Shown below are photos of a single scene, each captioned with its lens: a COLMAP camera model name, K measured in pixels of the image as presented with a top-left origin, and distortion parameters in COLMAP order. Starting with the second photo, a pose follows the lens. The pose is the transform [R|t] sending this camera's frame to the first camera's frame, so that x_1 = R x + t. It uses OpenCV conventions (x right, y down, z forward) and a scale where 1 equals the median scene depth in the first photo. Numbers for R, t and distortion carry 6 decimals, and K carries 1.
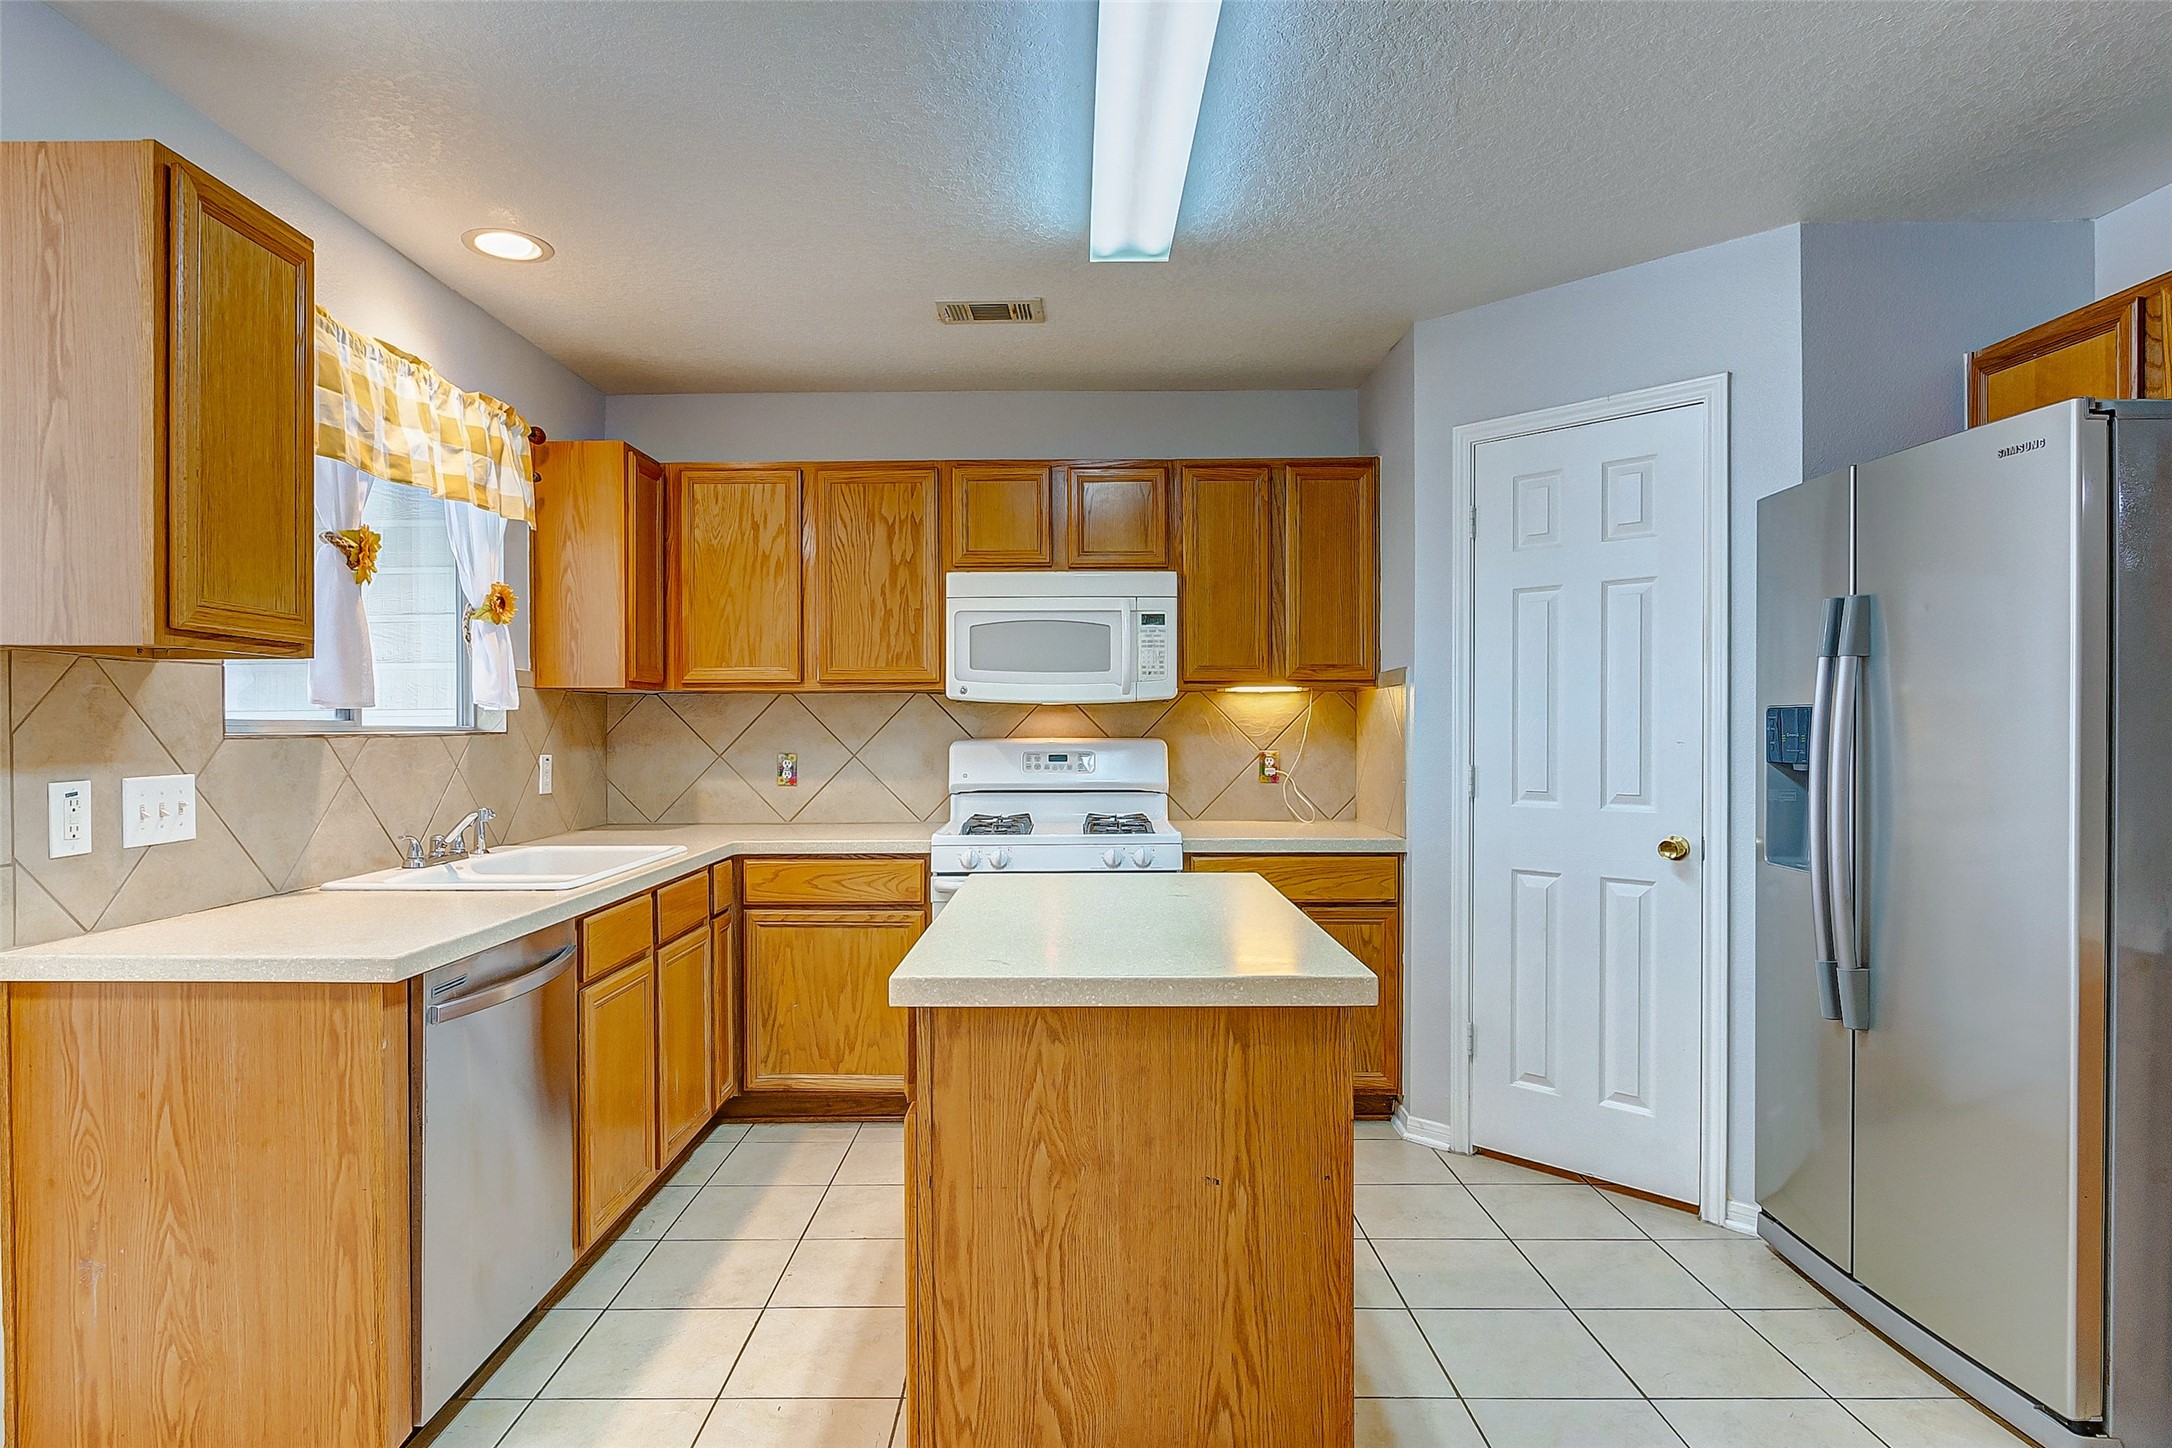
lens RADIAL K [[1176.6, 0, 1083.9], [0, 1176.6, 740.5], [0, 0, 1]] dist [-0.013170, 0.001504]
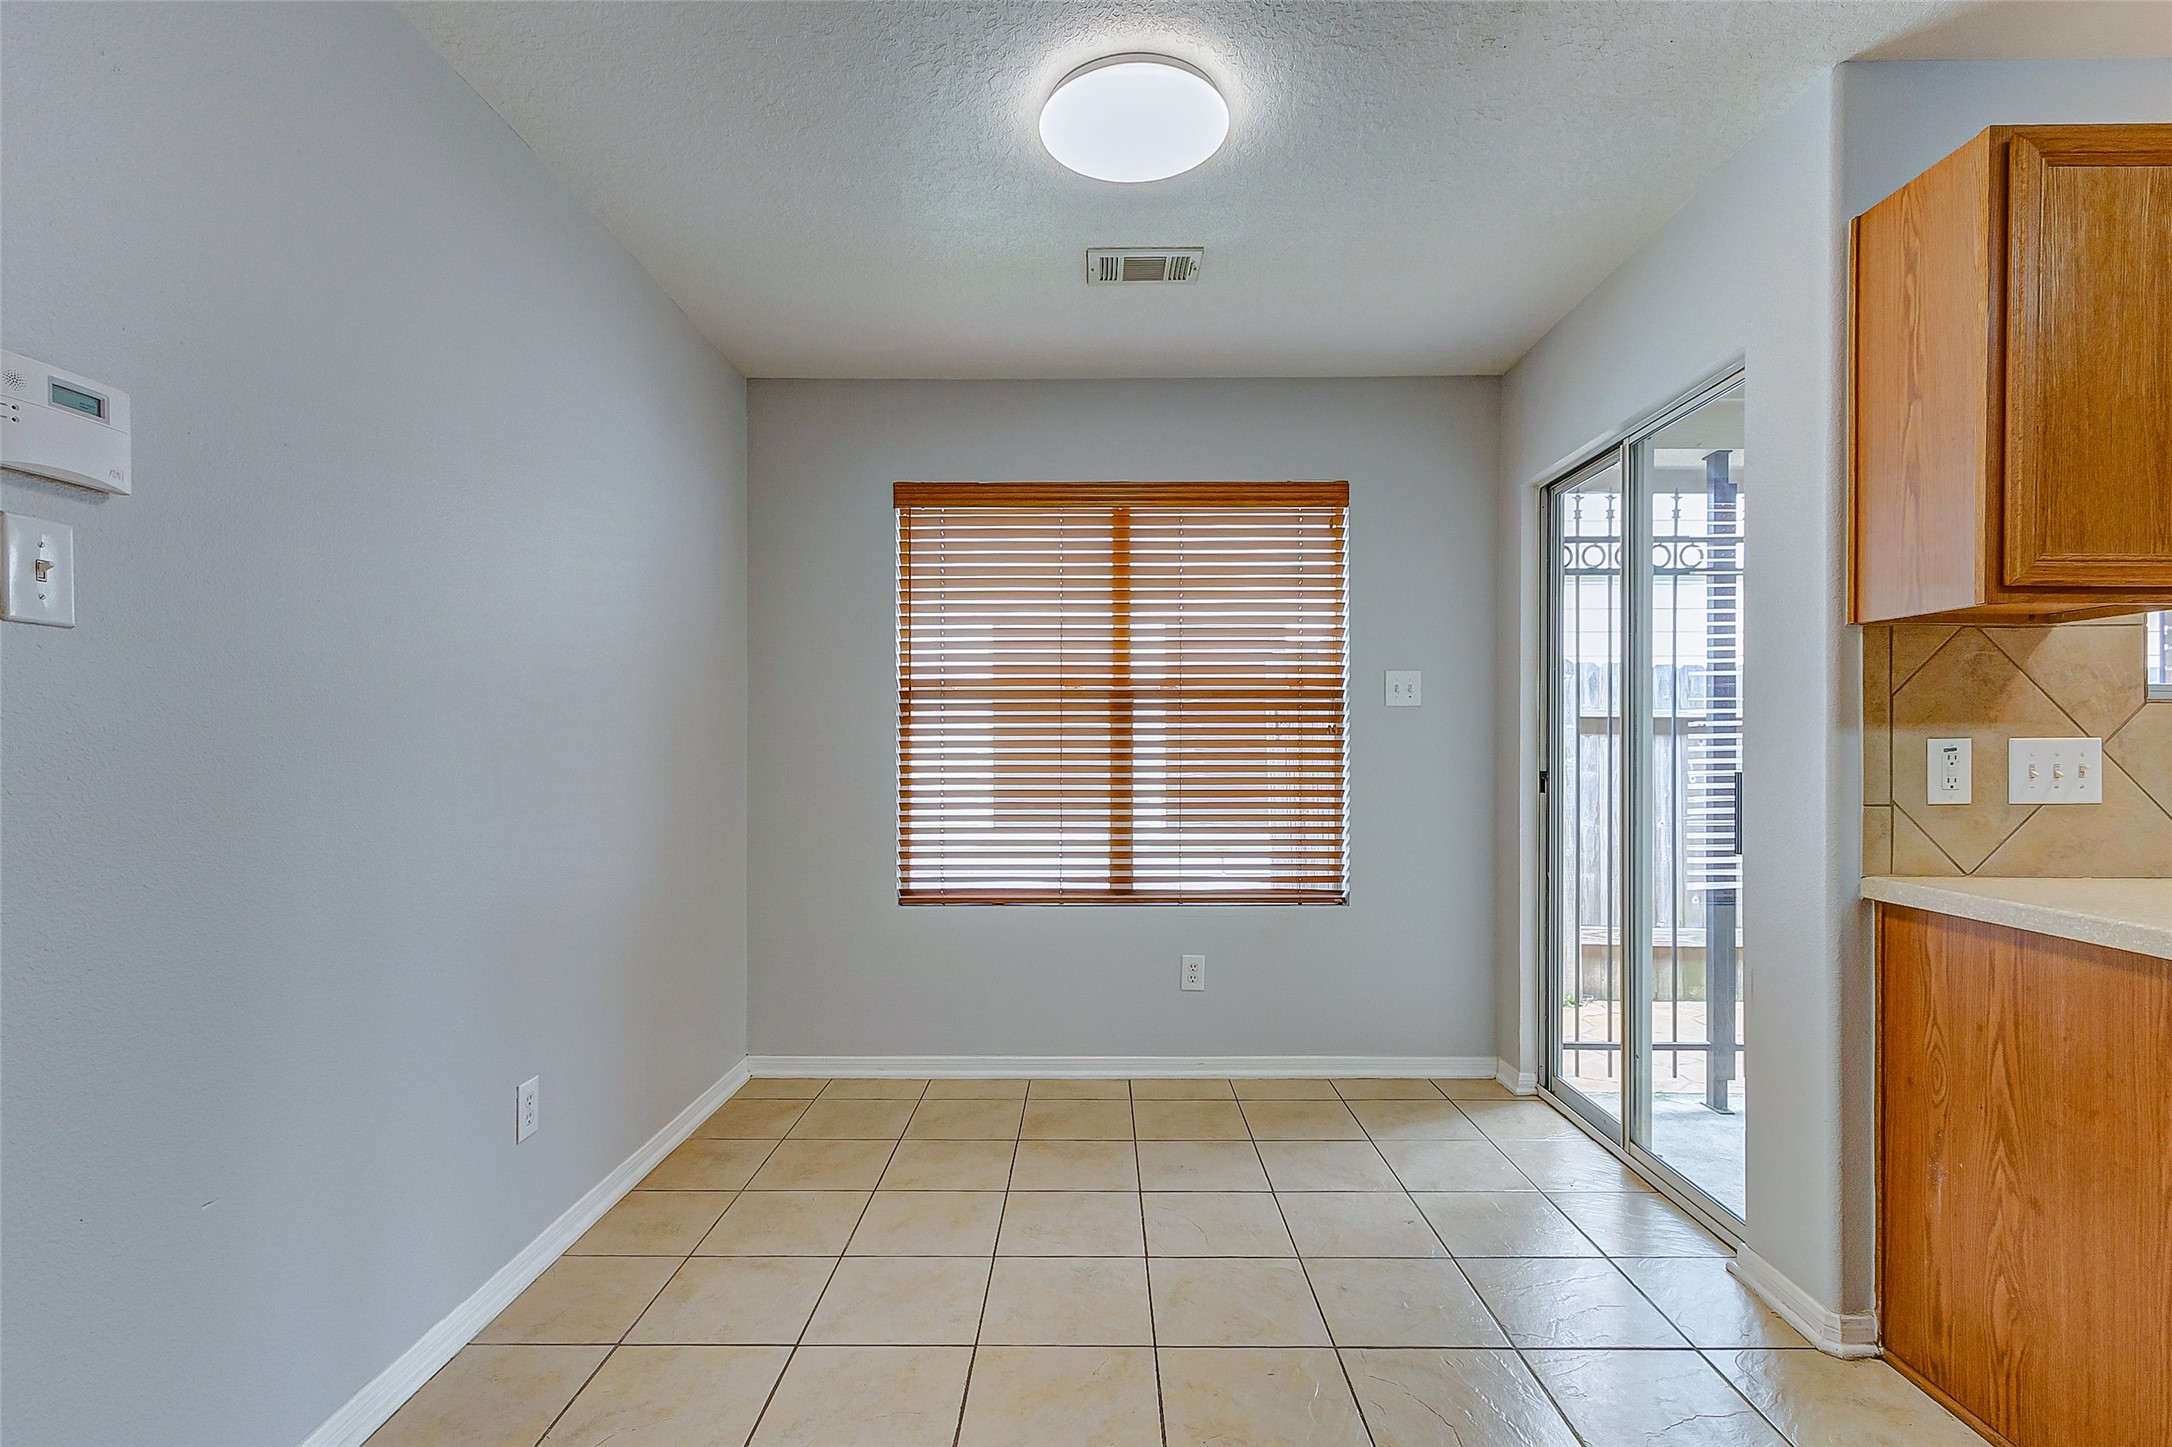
lens RADIAL K [[1040.0, 0, 1087.8], [0, 1040.0, 750.3], [0, 0, 1]] dist [0.003768, -0.001171]
pose [[-0.009414, 0.007748, -0.999926, 0.128447], [-0.009141, 0.999928, 0.007834, 0.040995], [0.999914, 0.009214, -0.009342, 0.154736]]
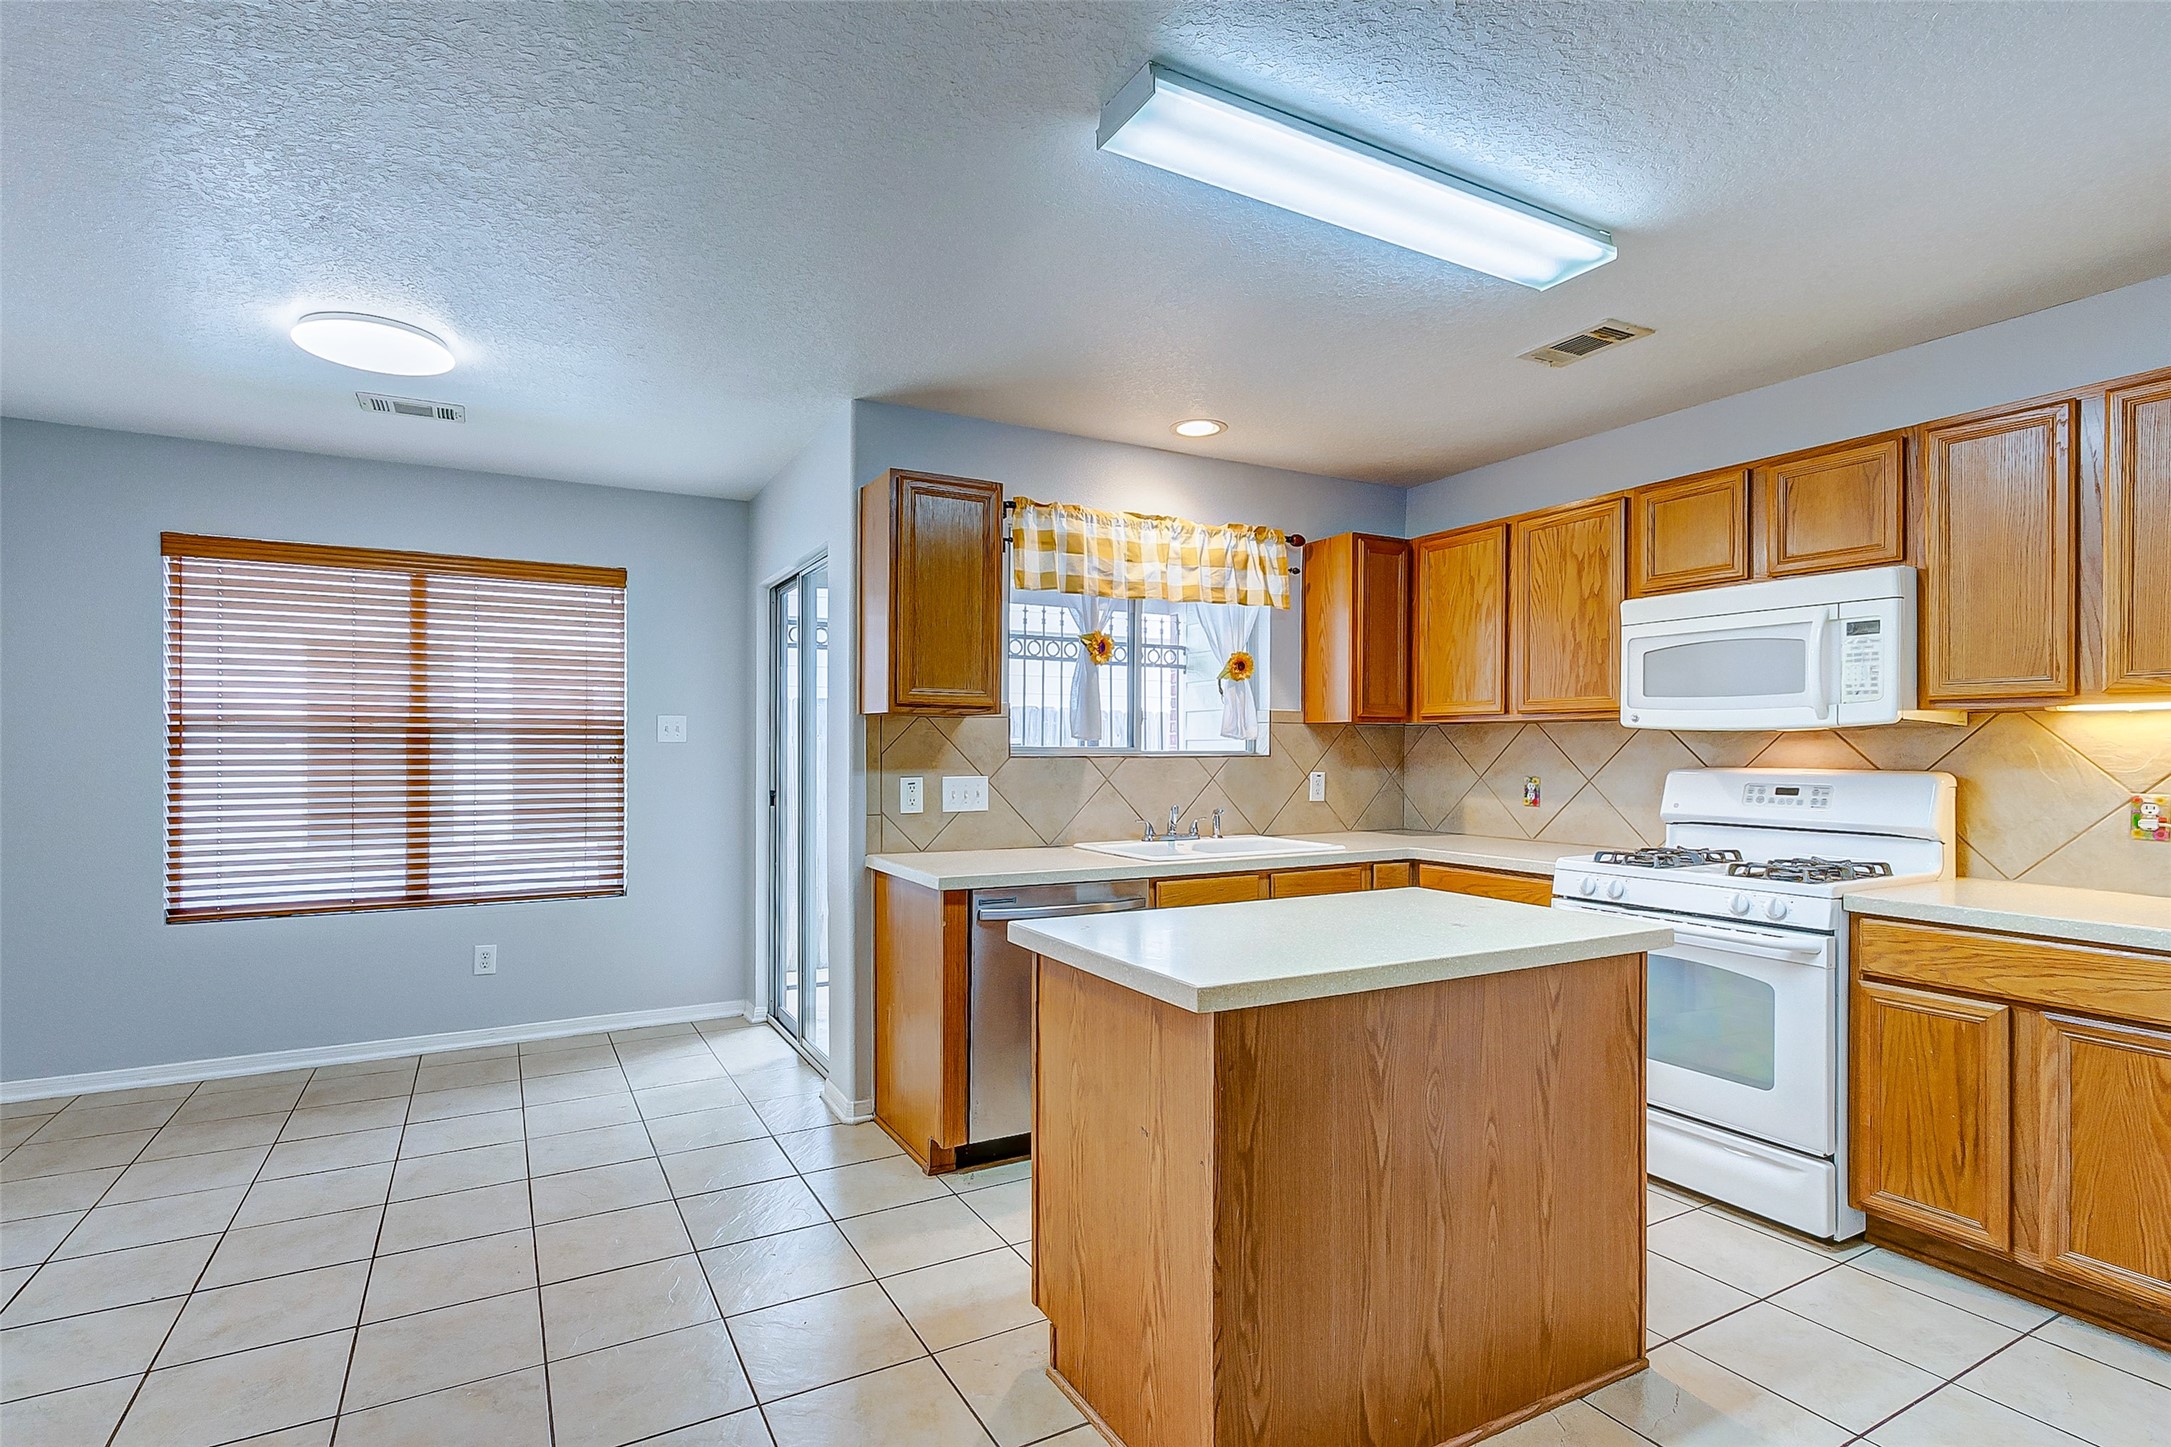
lens RADIAL K [[1039.5, 0, 1110.3], [0, 1039.5, 752.2], [0, 0, 1]] dist [0.003768, -0.001171]
pose [[0.502730, 0.009133, -0.864395, 0.798124], [-0.015325, 0.999881, 0.001651, -0.015972], [0.864308, 0.012417, 0.502810, 0.329051]]
